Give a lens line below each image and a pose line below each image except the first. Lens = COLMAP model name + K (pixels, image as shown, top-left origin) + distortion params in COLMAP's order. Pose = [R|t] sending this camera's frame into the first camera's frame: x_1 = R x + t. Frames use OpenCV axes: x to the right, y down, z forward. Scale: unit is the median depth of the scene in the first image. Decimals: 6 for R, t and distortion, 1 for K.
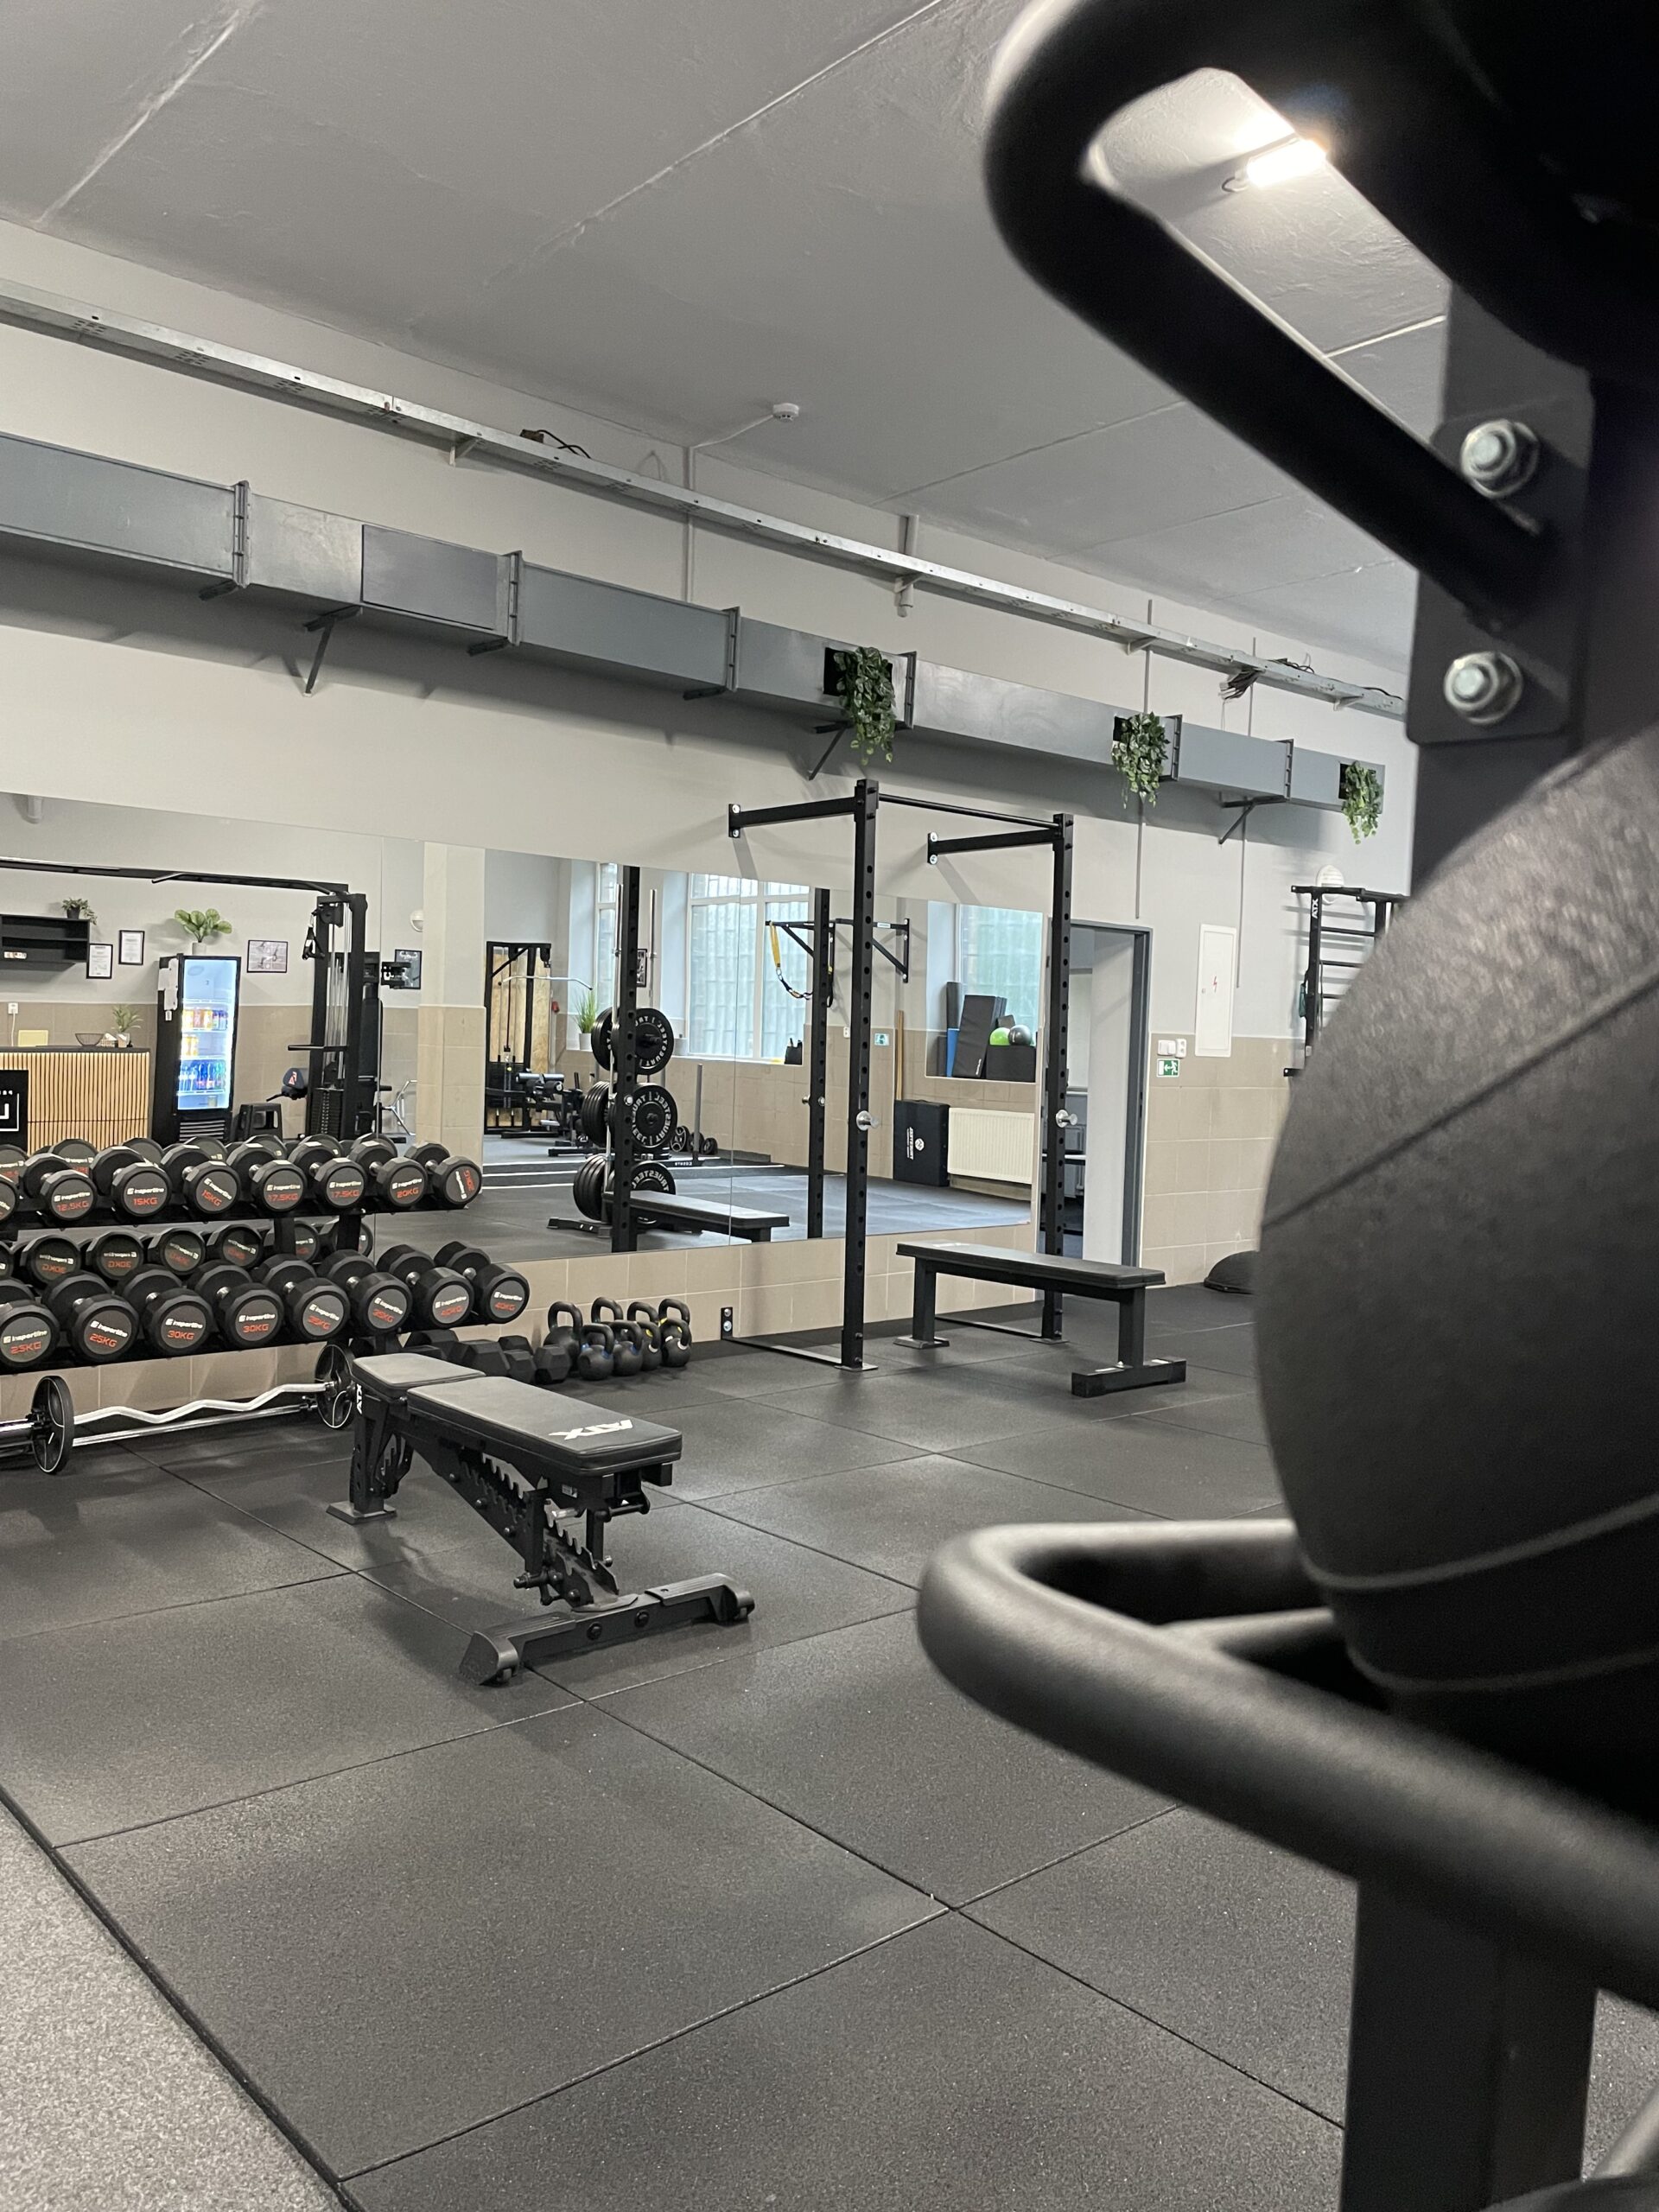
lens RADIAL K [[1678.9, 0, 791.3], [0, 1678.9, 1110.9], [0, 0, 1]] dist [0.059652, -0.060529]
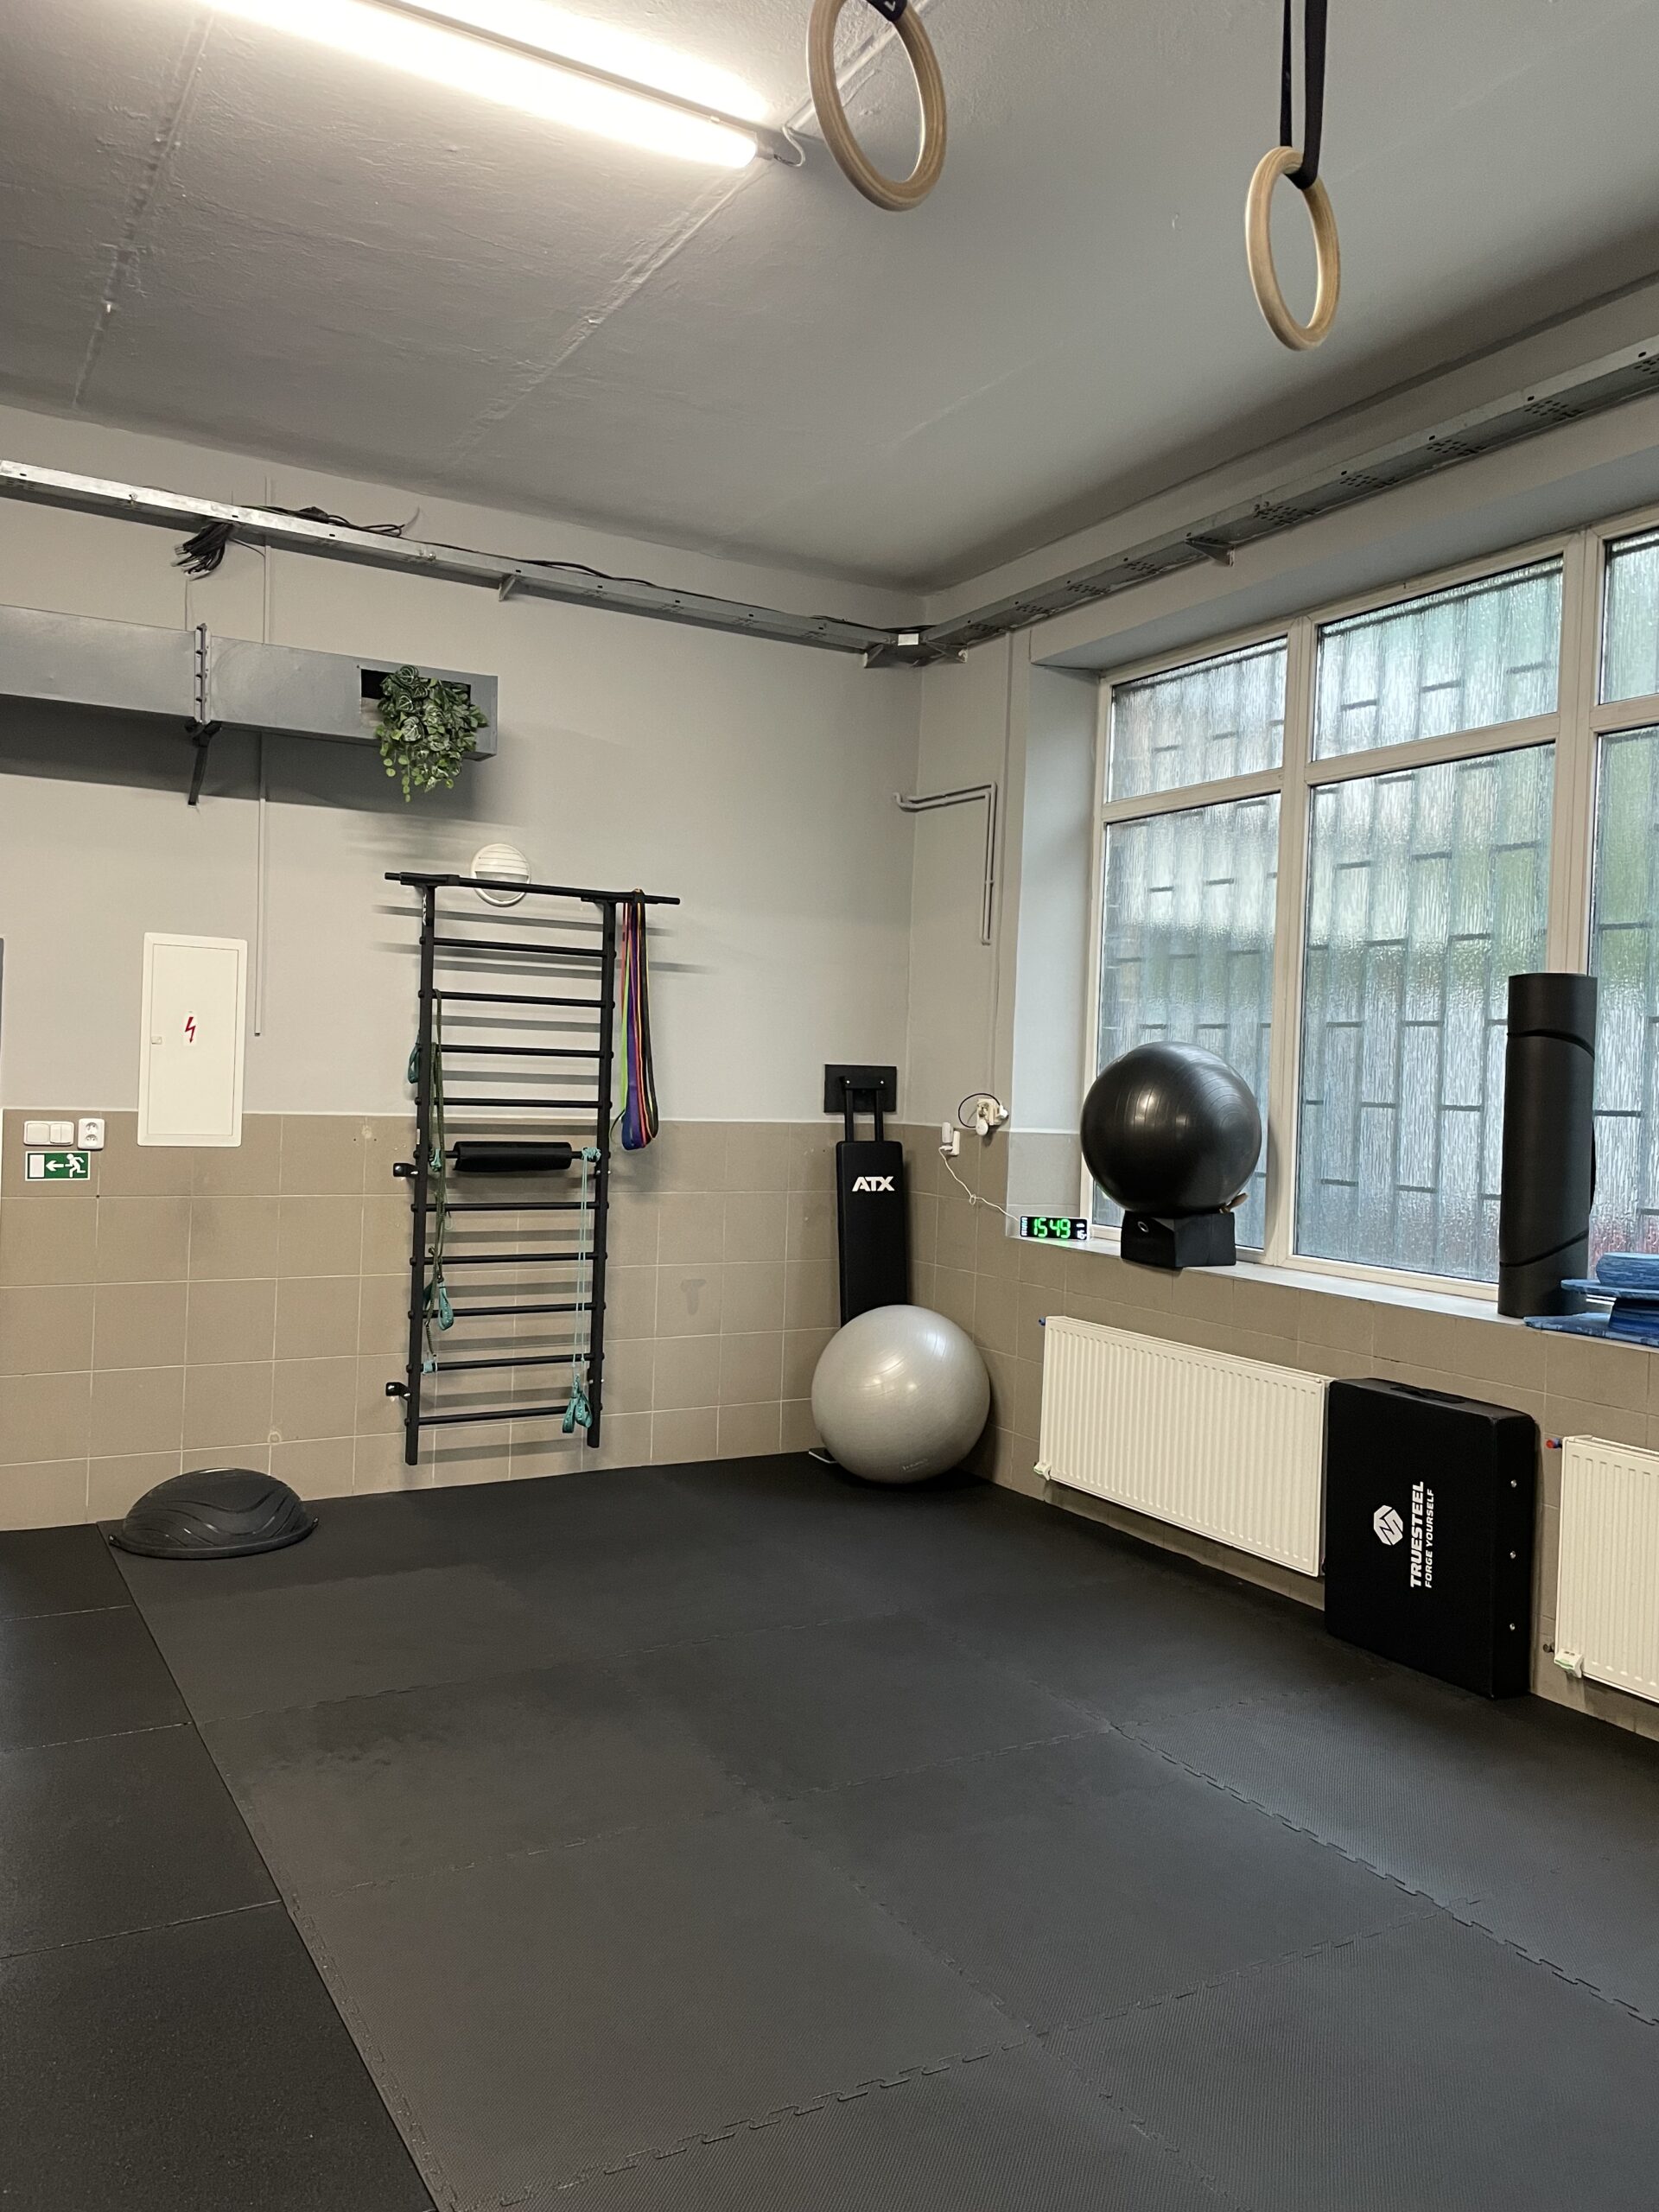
lens RADIAL K [[1678.9, 0, 795.5], [0, 1678.9, 1072.0], [0, 0, 1]] dist [0.059652, -0.060529]
pose [[0.980494, -0.000624, -0.196546, 0.618308], [-0.010796, 0.998314, -0.057023, -0.027849], [0.196250, 0.058033, 0.978835, 0.458912]]
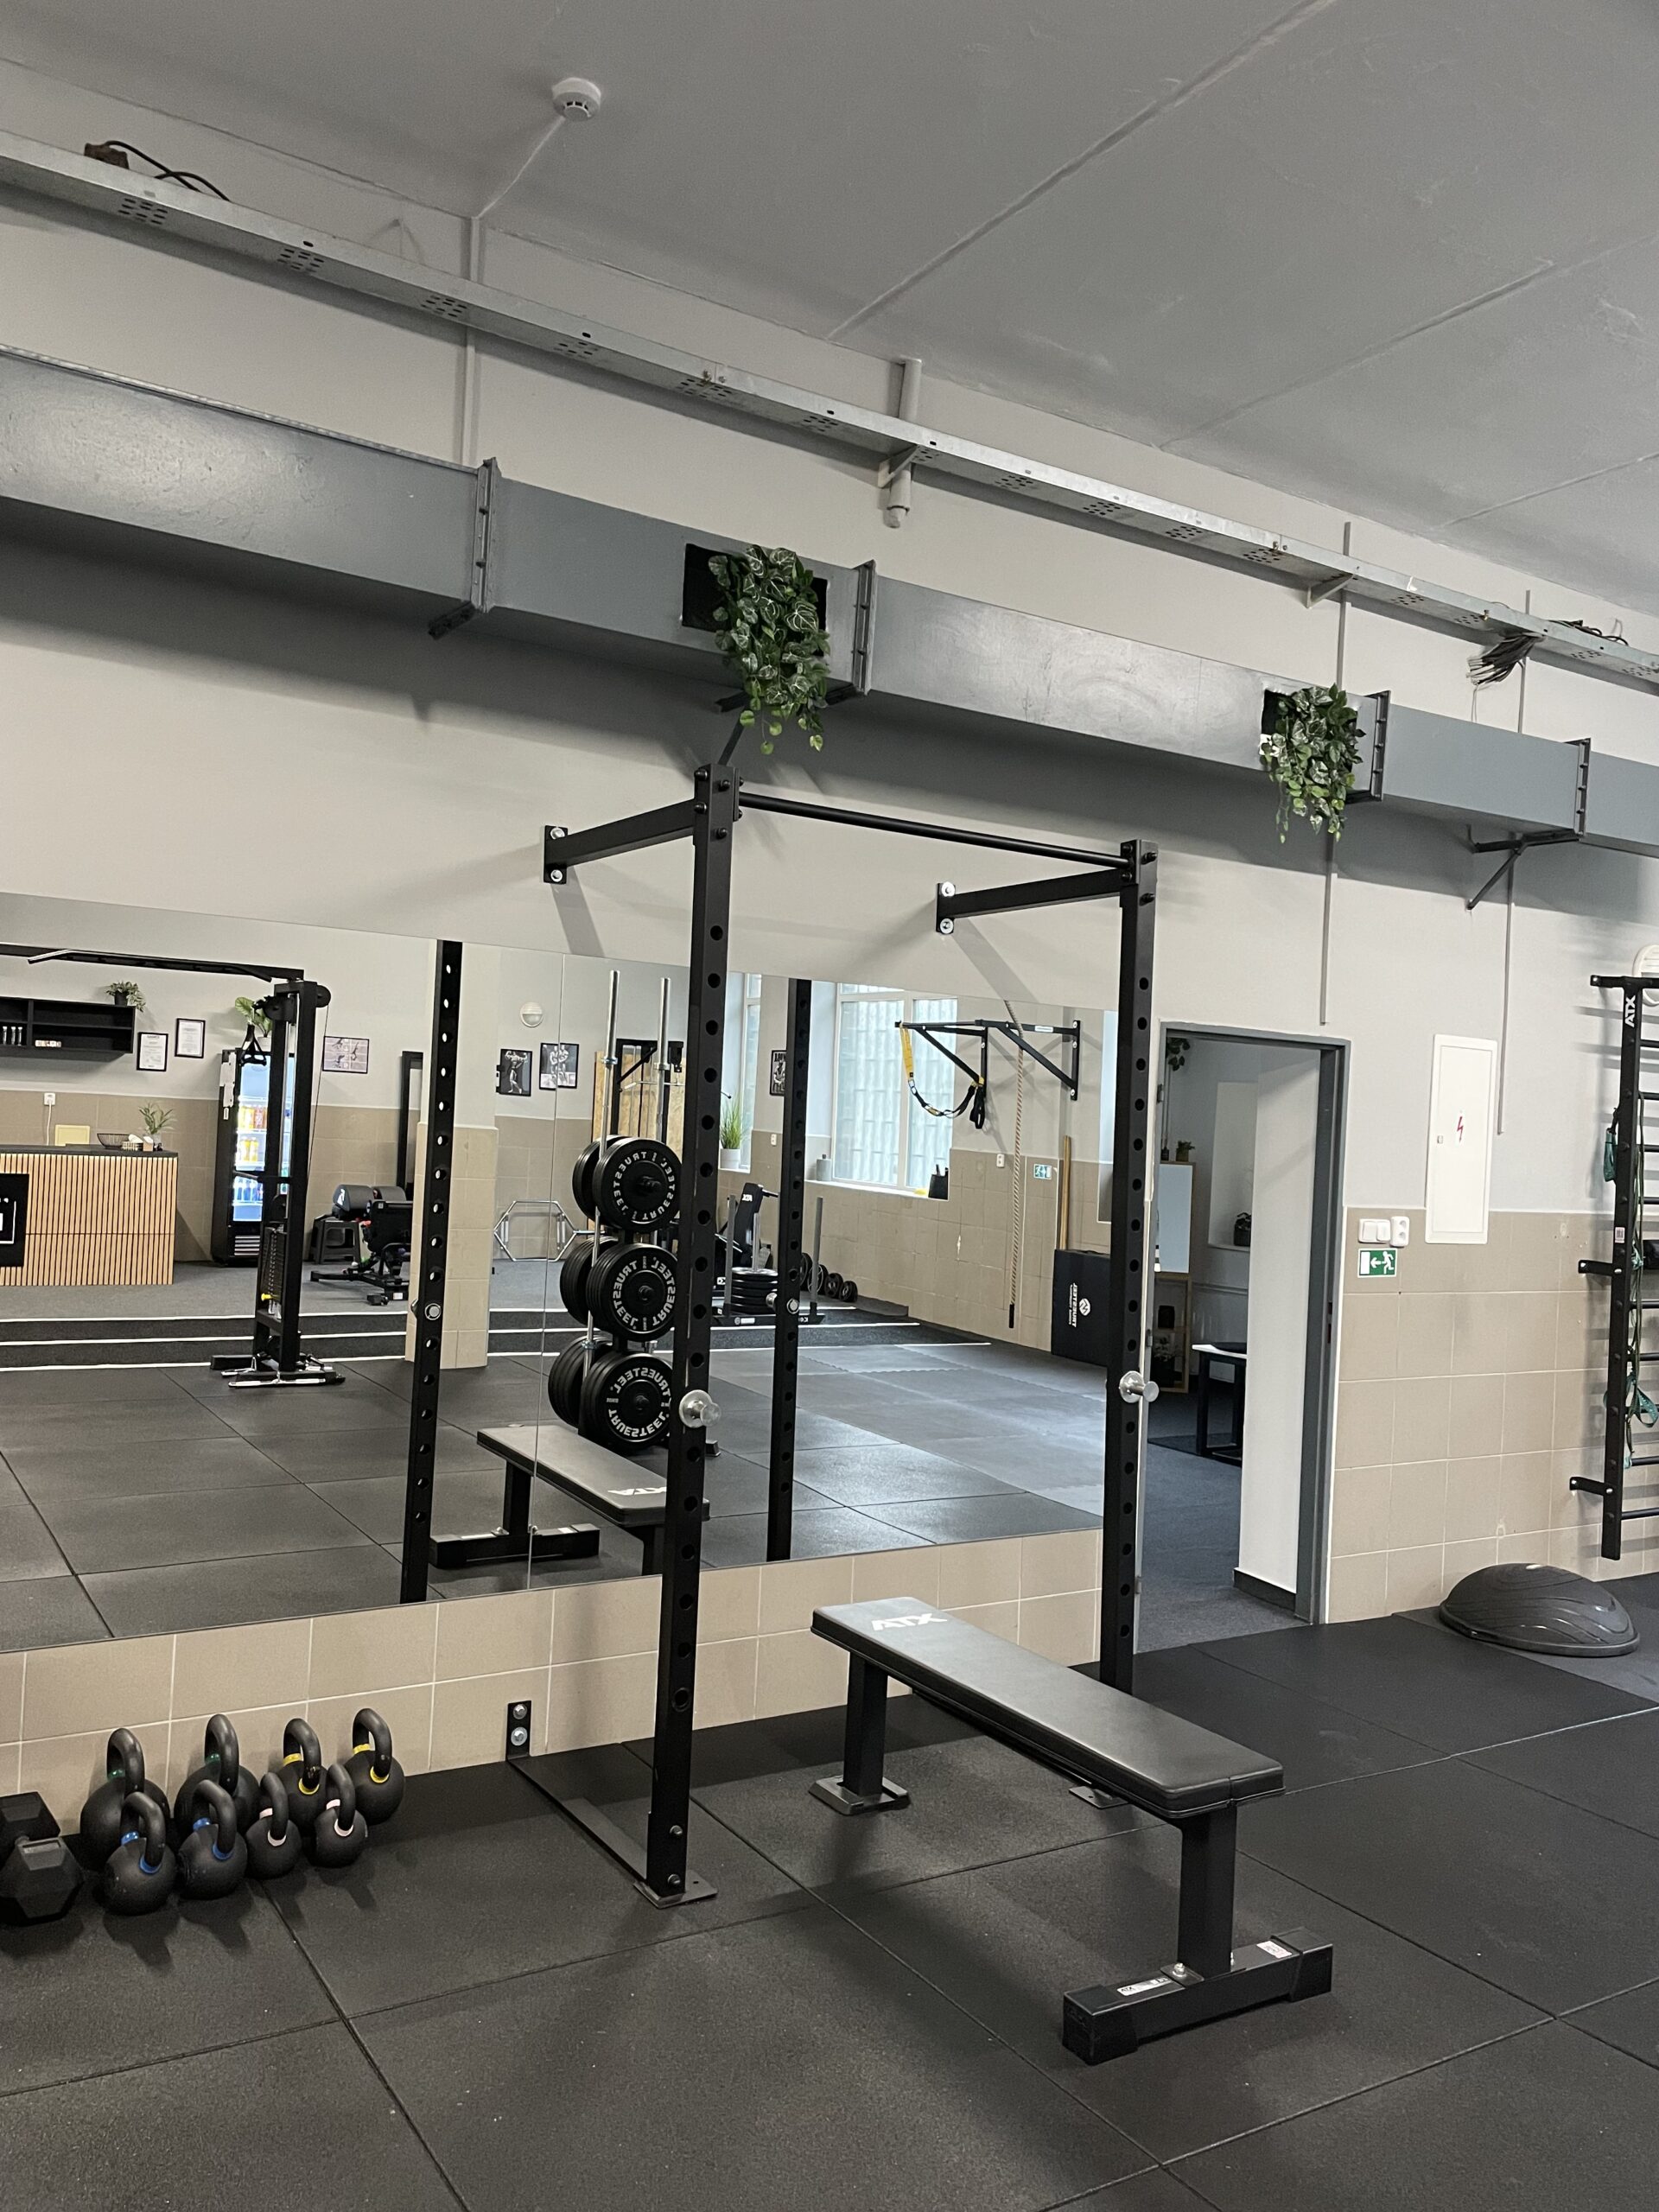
lens RADIAL K [[1678.9, 0, 810.5], [0, 1678.9, 1102.6], [0, 0, 1]] dist [0.059652, -0.060529]
pose [[0.987187, 0.017607, -0.158591, 0.116600], [-0.027015, 0.997988, -0.057360, -0.044088], [0.157262, 0.060910, 0.985677, 0.352023]]
